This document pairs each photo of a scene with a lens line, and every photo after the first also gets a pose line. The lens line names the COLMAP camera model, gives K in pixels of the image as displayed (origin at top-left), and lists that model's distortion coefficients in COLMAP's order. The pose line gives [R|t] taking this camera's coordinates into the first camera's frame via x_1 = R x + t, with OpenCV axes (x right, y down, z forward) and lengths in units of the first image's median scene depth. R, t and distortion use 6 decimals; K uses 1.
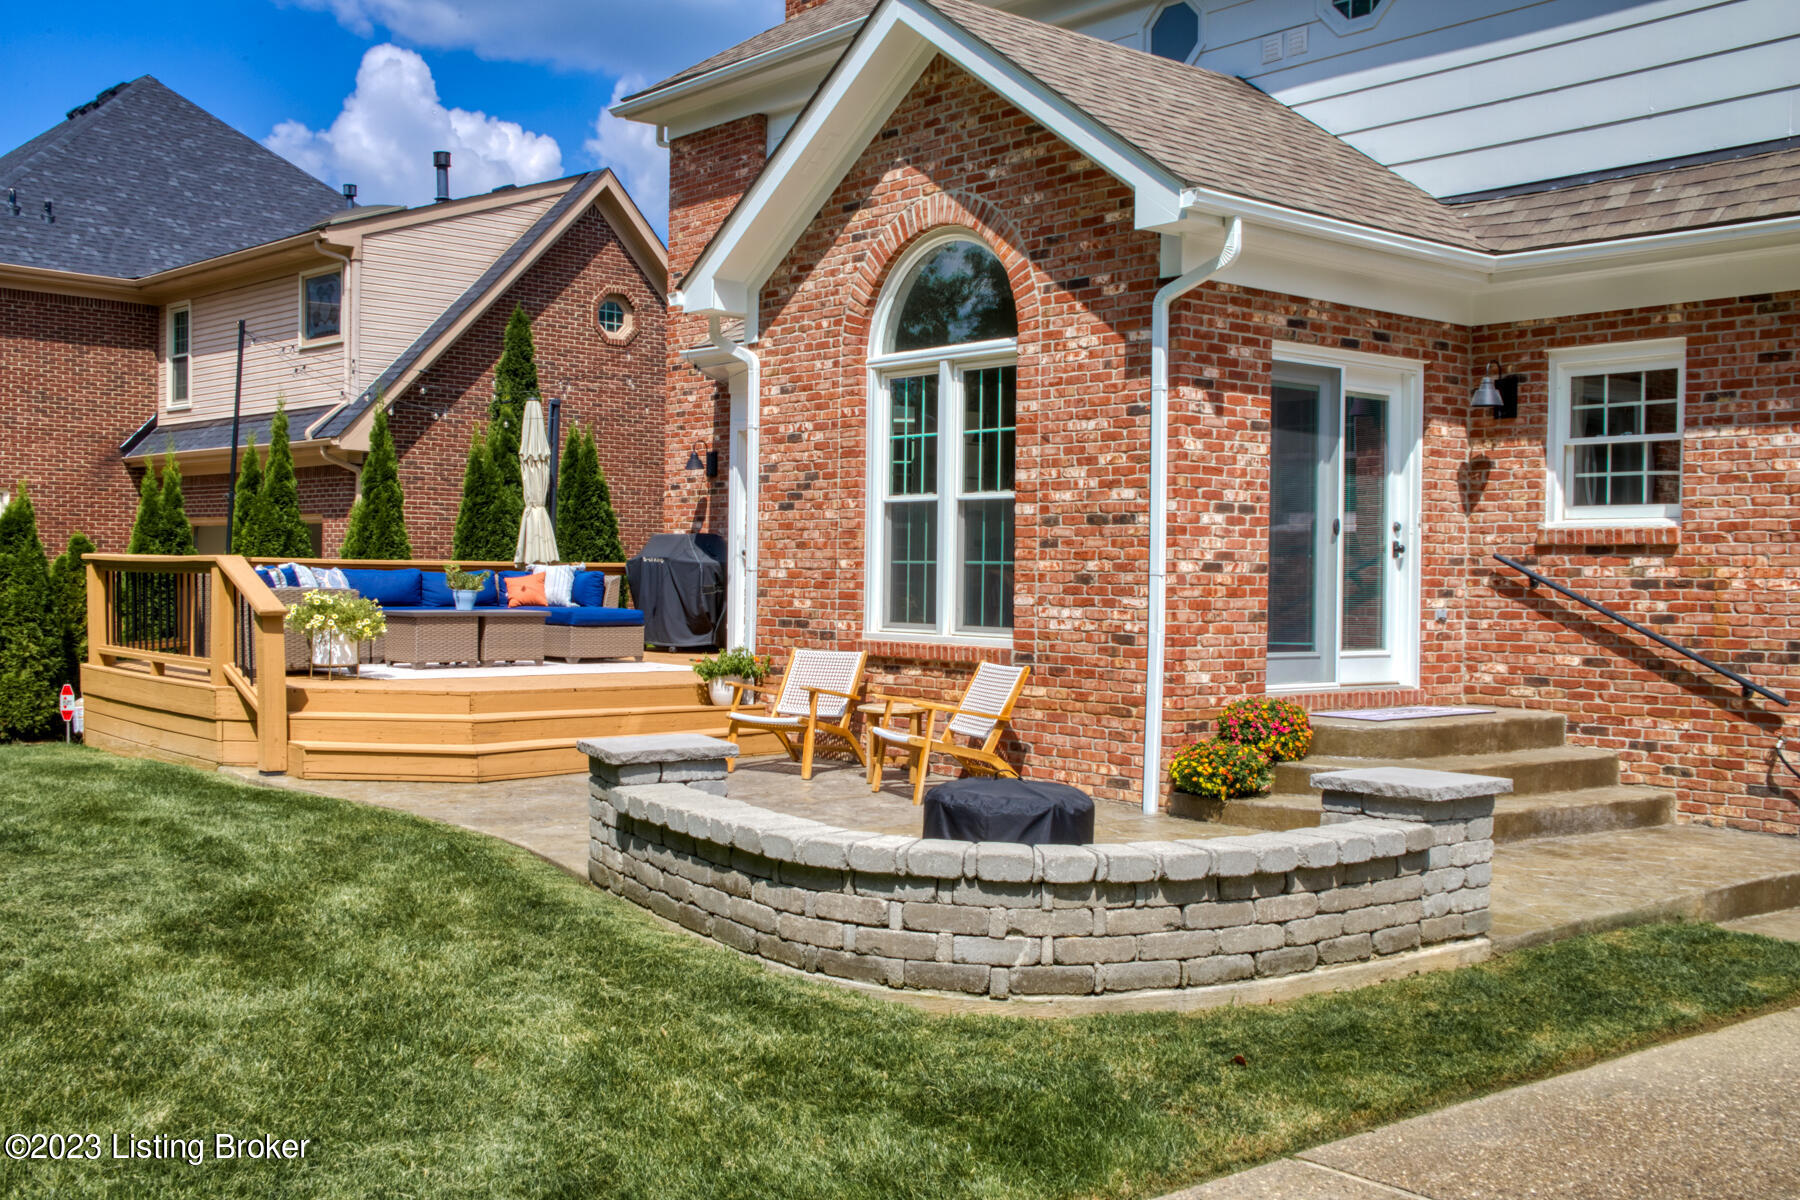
lens RADIAL K [[1844.8, 0, 900.0], [0, 1844.8, 600.0], [0, 0, 1]] dist [-0.042898, 0.133134]
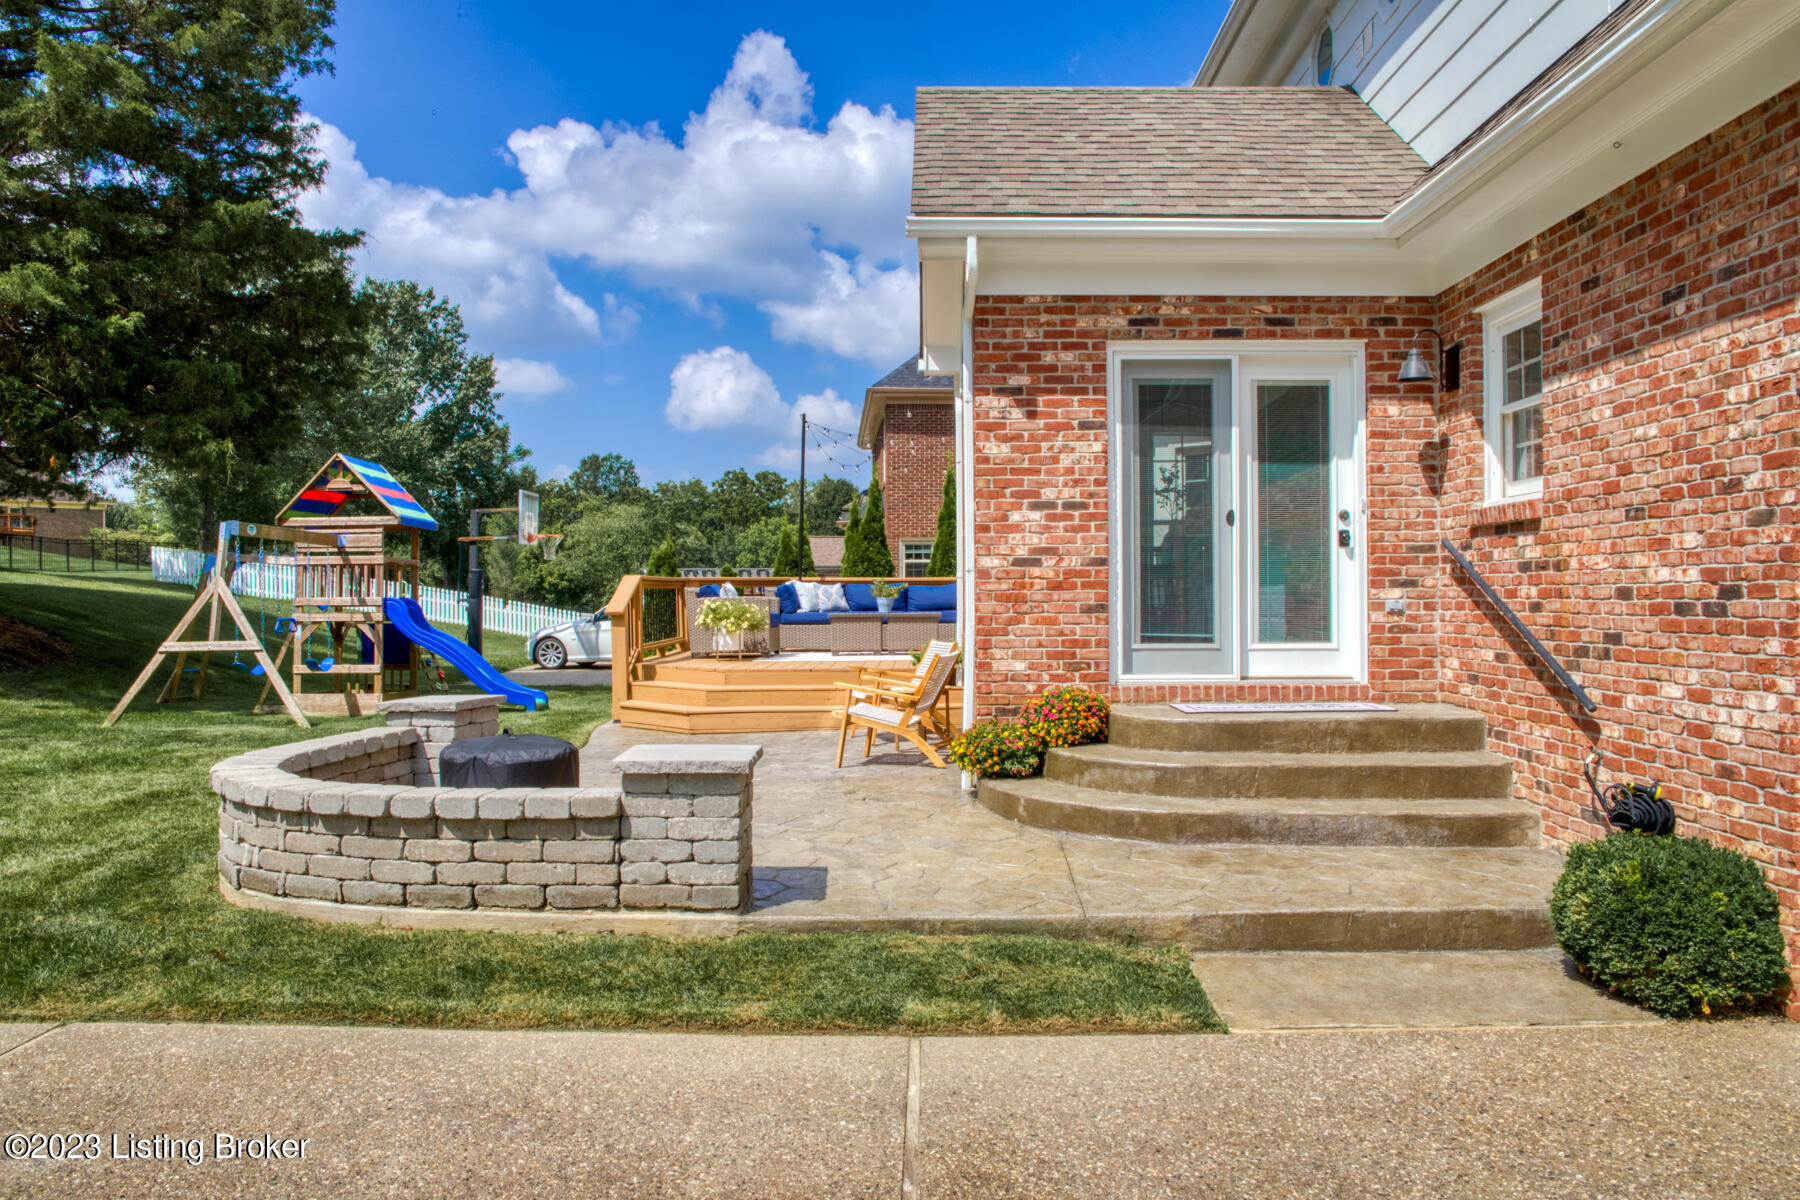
lens RADIAL K [[1396.3, 0, 900.0], [0, 1396.3, 600.0], [0, 0, 1]] dist [-0.111477, 0.112395]
pose [[0.753976, -0.013698, -0.656759, 0.596472], [0.006328, 0.999888, -0.013590, 0.013655], [0.656872, 0.006090, 0.753978, 0.319273]]
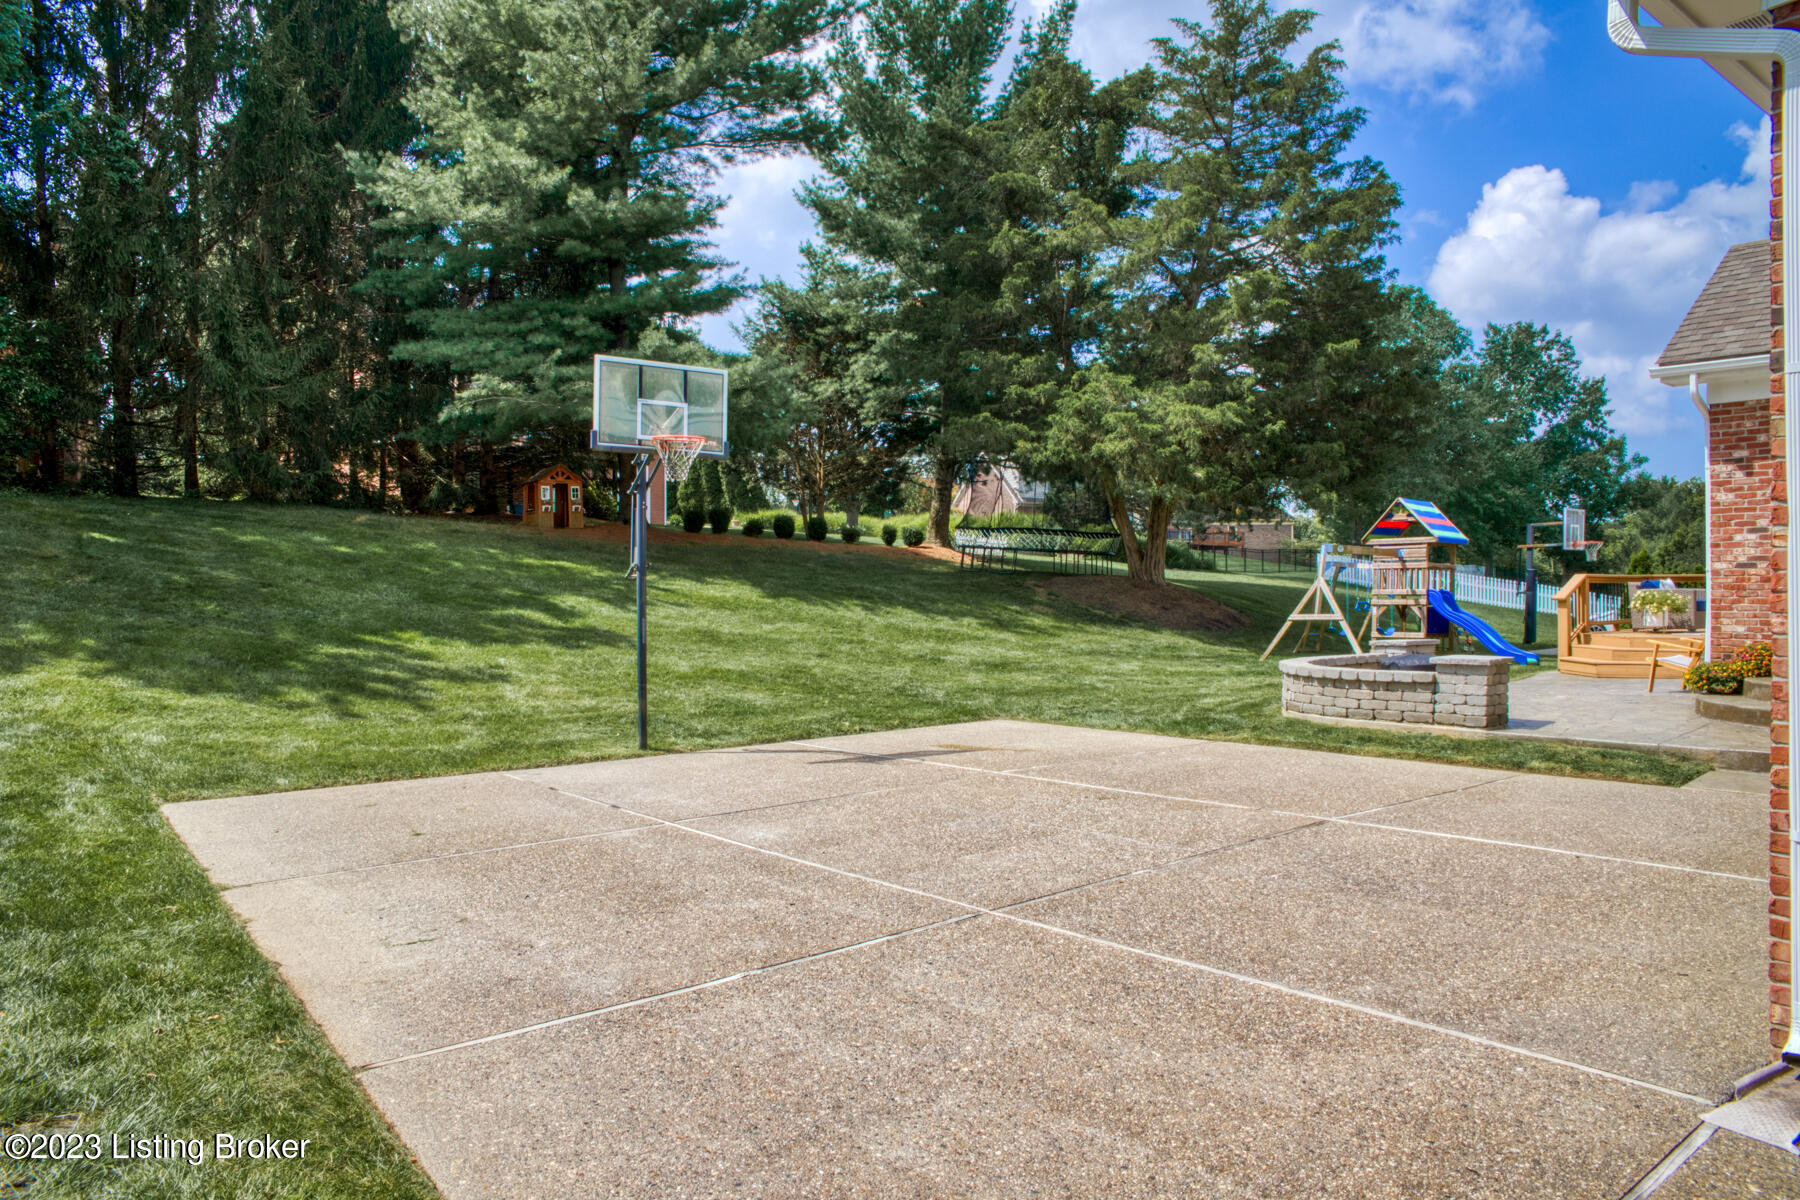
lens RADIAL K [[1241.7, 0, 900.0], [0, 1241.7, 600.0], [0, 0, 1]] dist [-0.112698, 0.094062]
pose [[0.010493, -0.008388, -0.999910, 1.195959], [-0.009094, 0.999923, -0.008483, 0.029448], [0.999904, 0.009182, 0.010415, 0.179229]]
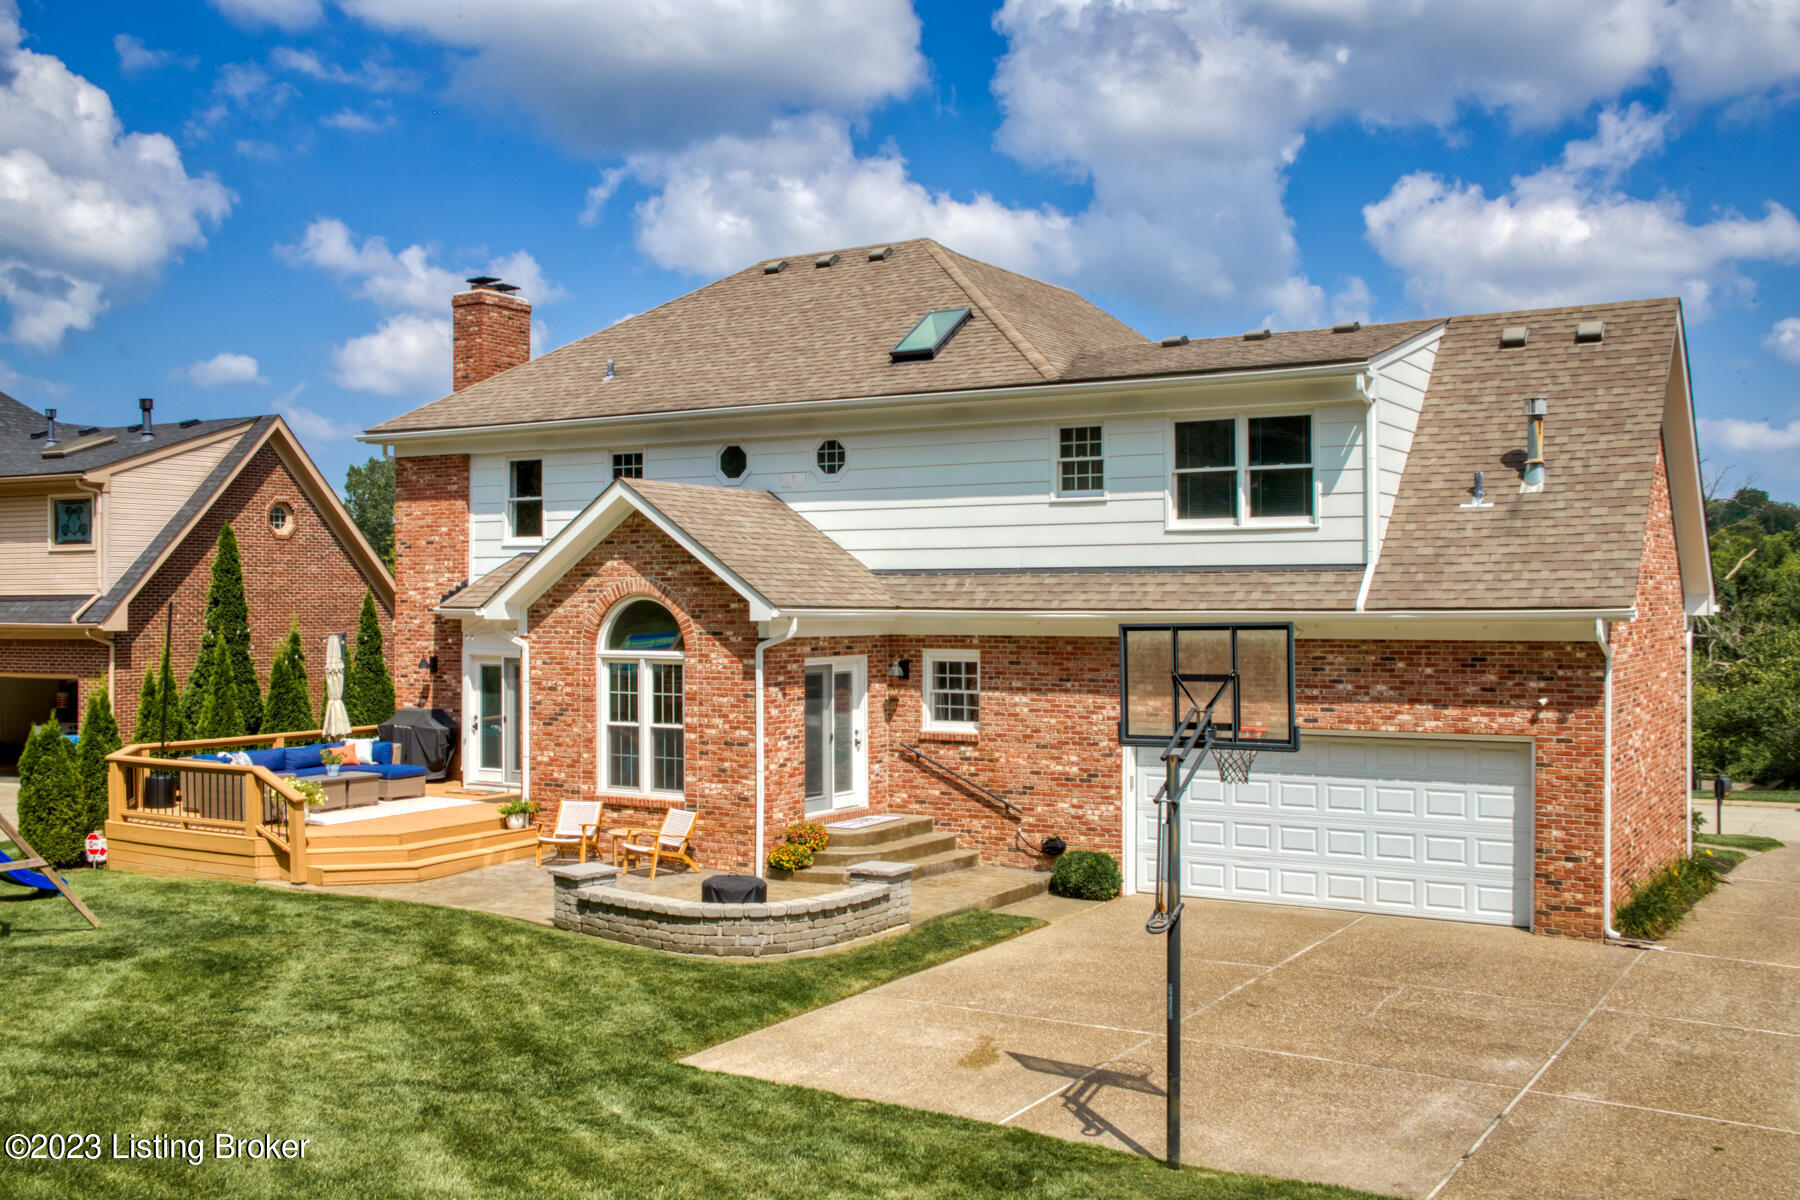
lens RADIAL K [[1730.9, 0, 900.0], [0, 1730.9, 600.0], [0, 0, 1]] dist [-0.050594, 0.085694]
pose [[0.945021, -0.016408, 0.326599, -0.348909], [0.019988, 0.999771, -0.007611, -0.184334], [-0.326399, 0.013720, 0.945132, -0.950674]]
